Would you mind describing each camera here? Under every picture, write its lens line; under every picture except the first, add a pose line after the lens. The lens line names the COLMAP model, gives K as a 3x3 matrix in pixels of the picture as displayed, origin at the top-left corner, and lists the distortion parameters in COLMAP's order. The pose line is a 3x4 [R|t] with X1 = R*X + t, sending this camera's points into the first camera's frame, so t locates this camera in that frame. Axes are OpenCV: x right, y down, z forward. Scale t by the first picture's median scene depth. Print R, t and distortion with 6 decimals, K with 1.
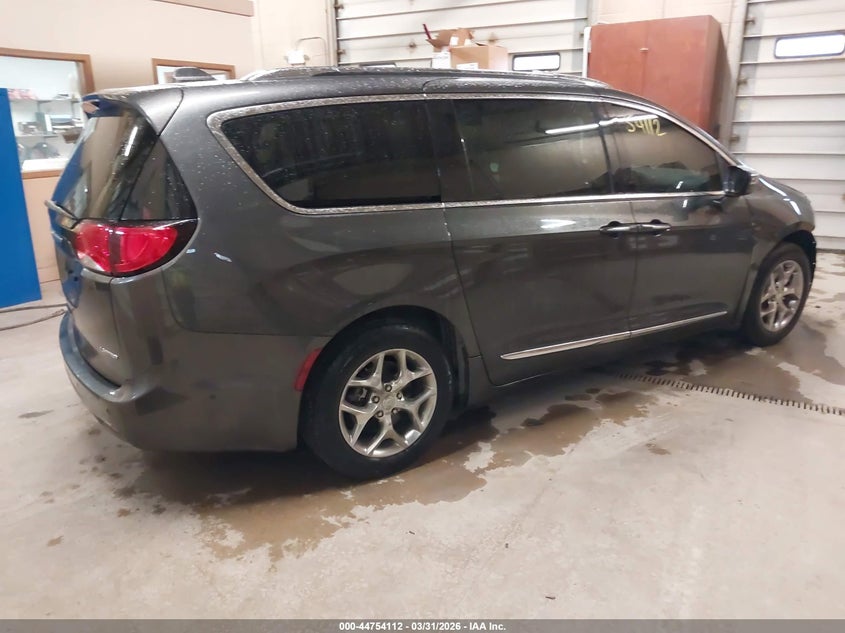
lens RADIAL K [[685.3, 0, 427.7], [0, 685.3, 306.8], [0, 0, 1]] dist [-0.030026, -0.003270]
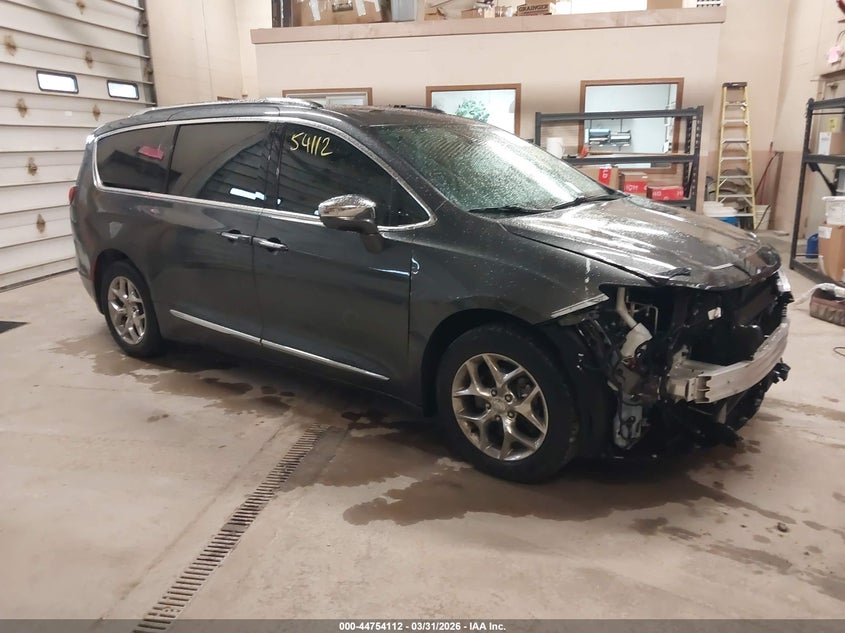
lens RADIAL K [[685.3, 0, 427.7], [0, 685.3, 306.8], [0, 0, 1]] dist [-0.030026, -0.003270]
pose [[0.330000, 0.231910, -0.915051, 1.367040], [-0.248090, 0.956584, 0.152966, -0.241255], [0.910797, 0.176536, 0.373207, 0.860073]]
